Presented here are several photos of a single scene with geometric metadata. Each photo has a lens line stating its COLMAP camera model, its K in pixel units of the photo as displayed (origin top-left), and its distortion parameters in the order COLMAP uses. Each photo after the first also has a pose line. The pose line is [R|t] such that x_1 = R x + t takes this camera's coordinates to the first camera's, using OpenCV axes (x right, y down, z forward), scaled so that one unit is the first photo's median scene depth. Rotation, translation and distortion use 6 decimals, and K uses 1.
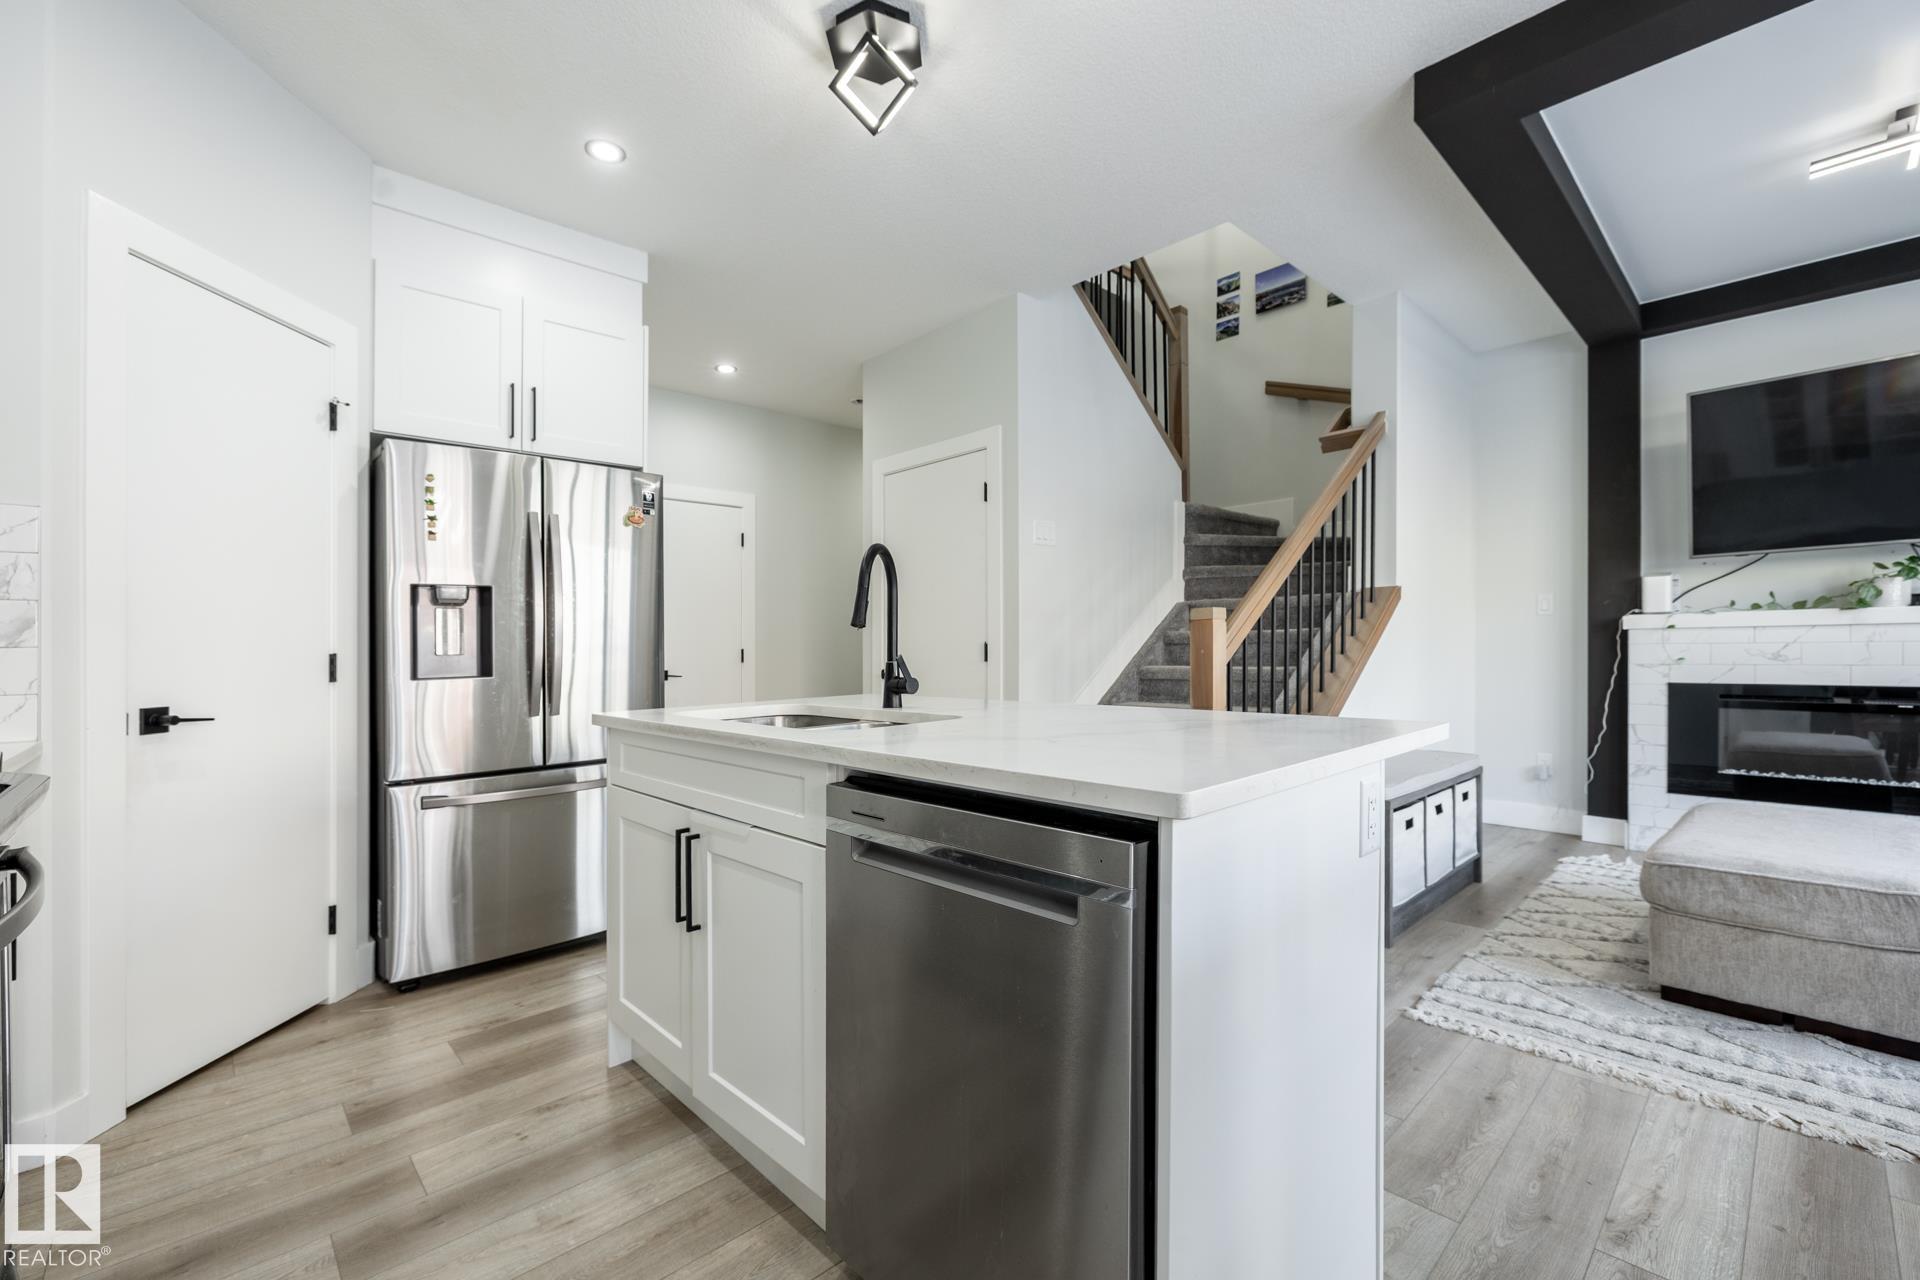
lens RADIAL K [[812.3, 0, 955.9], [0, 812.3, 646.9], [0, 0, 1]] dist [-0.001345, 0.000037]
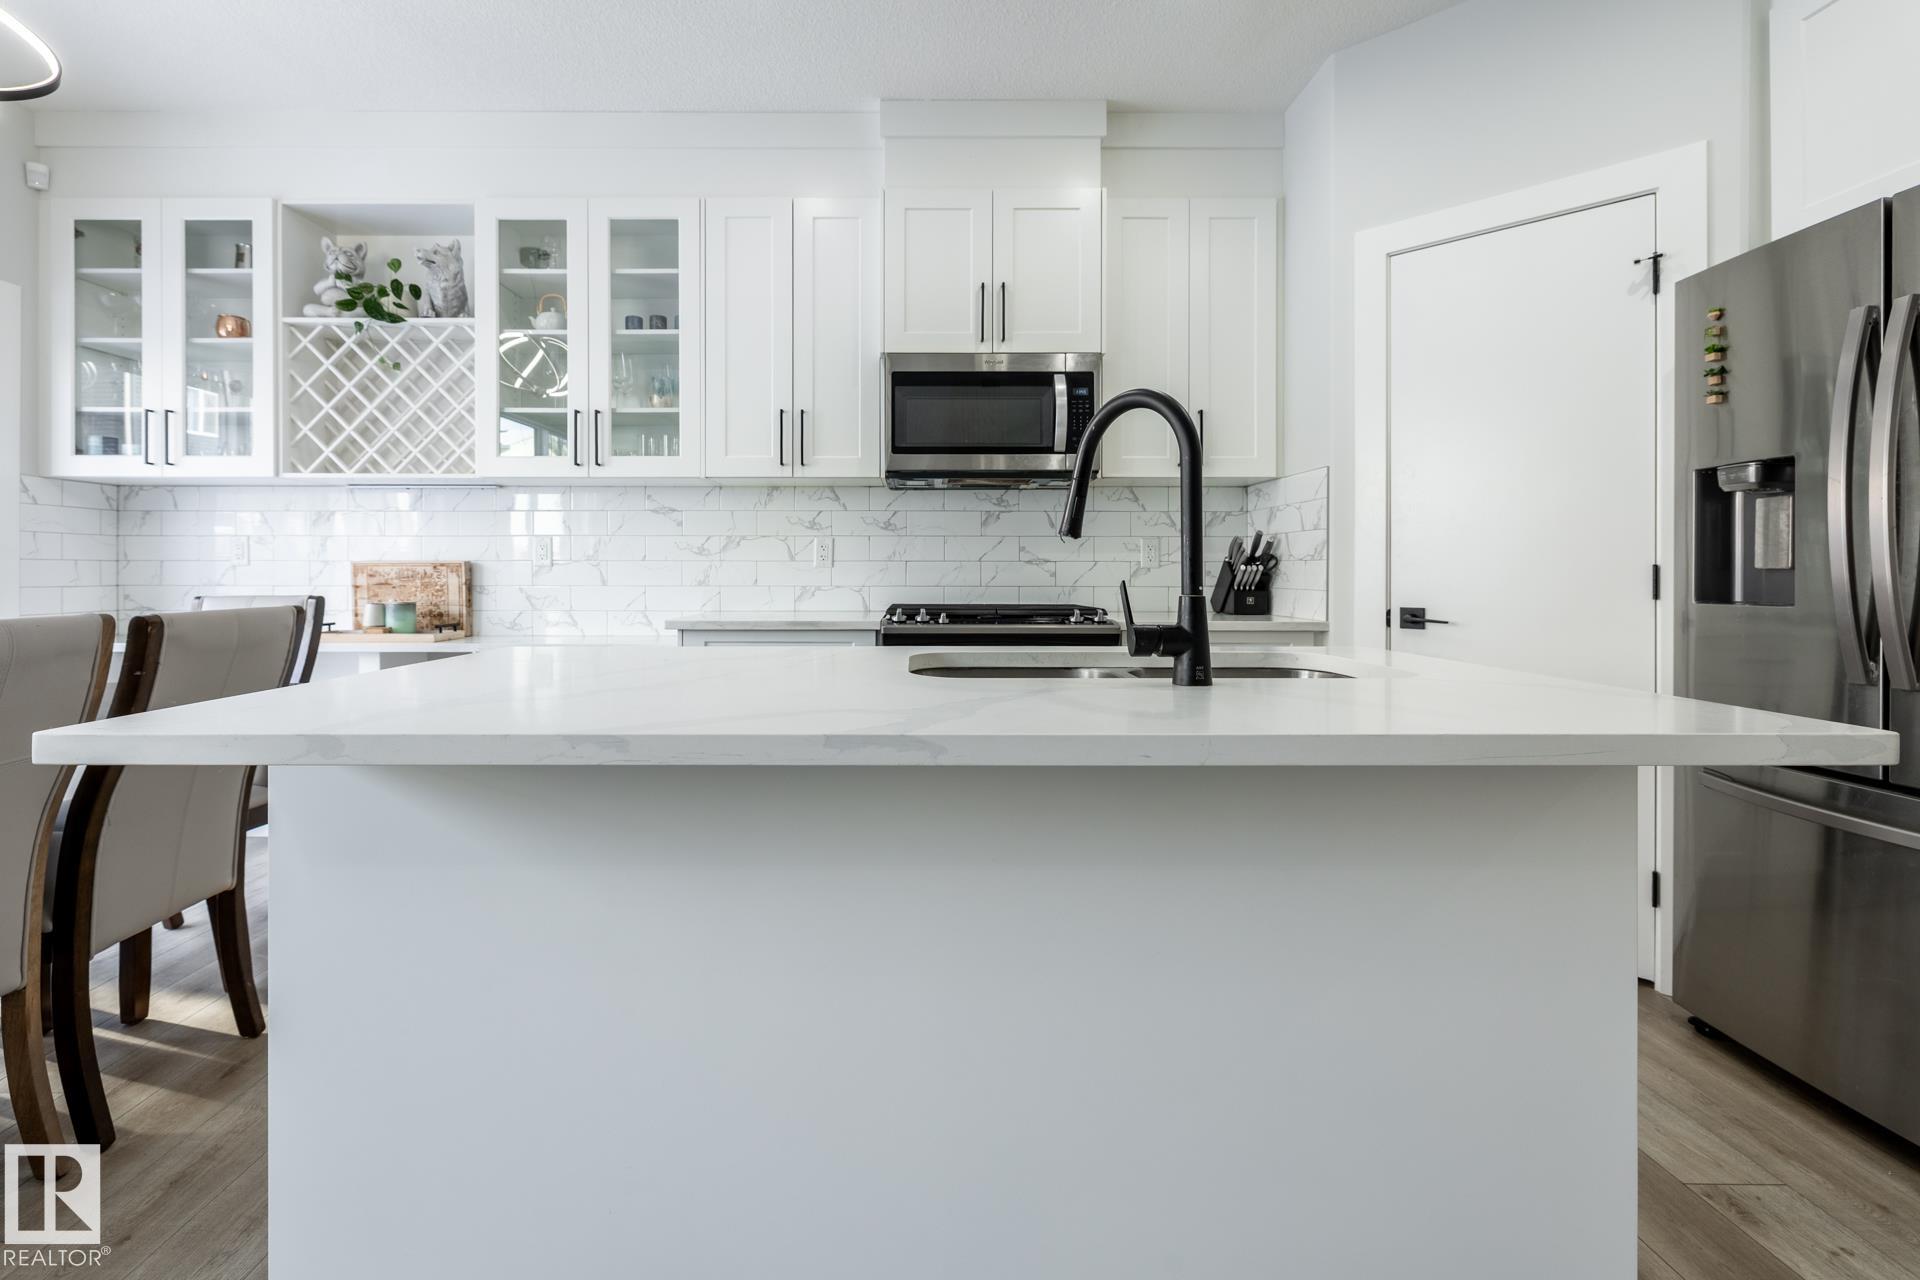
lens RADIAL K [[812.3, 0, 927.2], [0, 812.3, 576.0], [0, 0, 1]] dist [-0.001345, 0.000037]
pose [[-0.689974, 0.019646, -0.723567, 0.352349], [0.011539, 0.999803, 0.016143, -0.001063], [0.723742, 0.002789, -0.690065, 1.161420]]
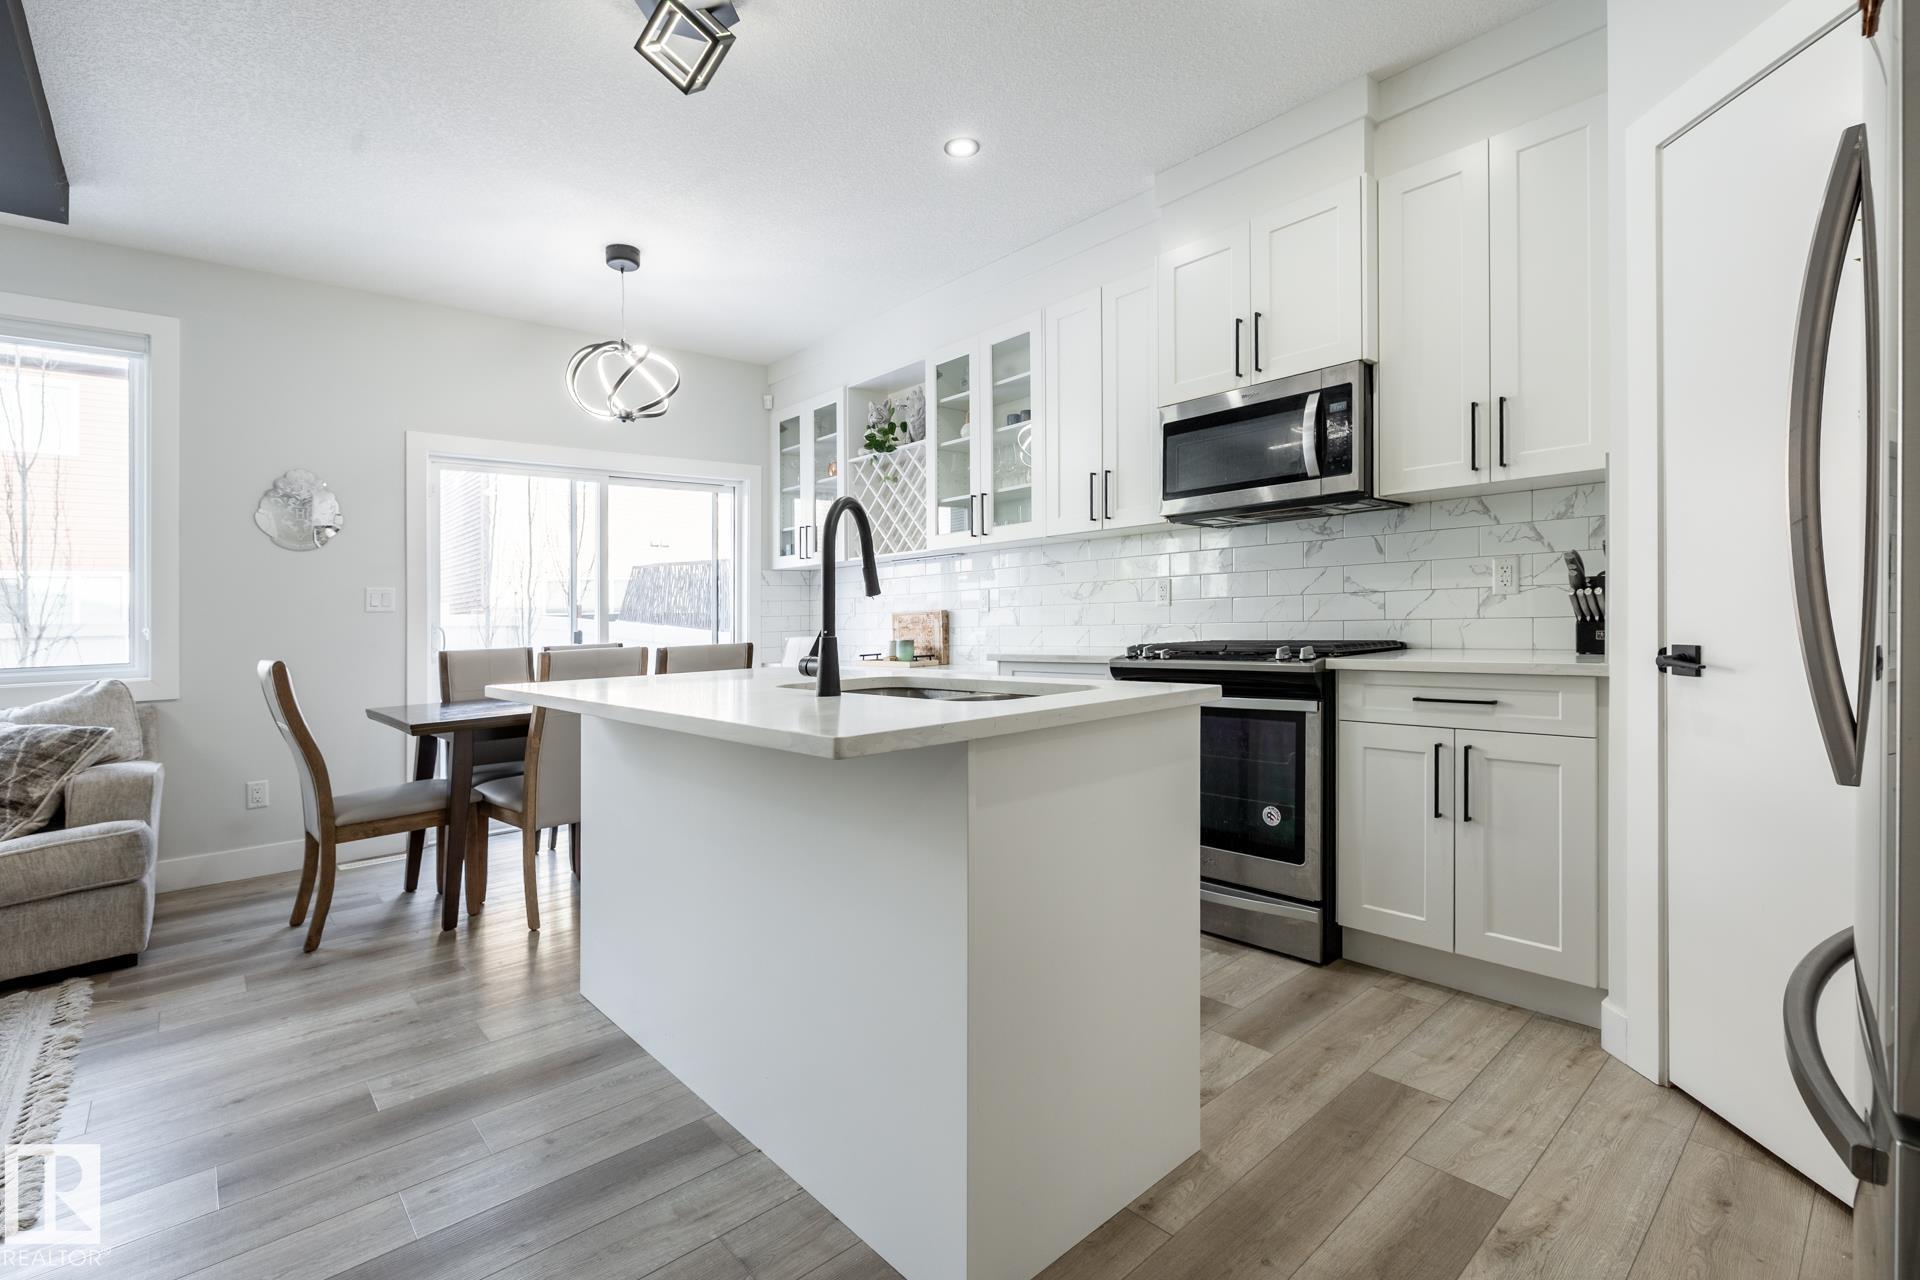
lens RADIAL K [[881.4, 0, 976.9], [0, 881.4, 584.1], [0, 0, 1]] dist [-0.001832, 0.000132]
pose [[-0.998510, 0.048381, 0.025250, -0.250610], [0.047381, 0.998122, -0.038815, 0.010515], [-0.027080, -0.037561, -0.998927, 1.721894]]
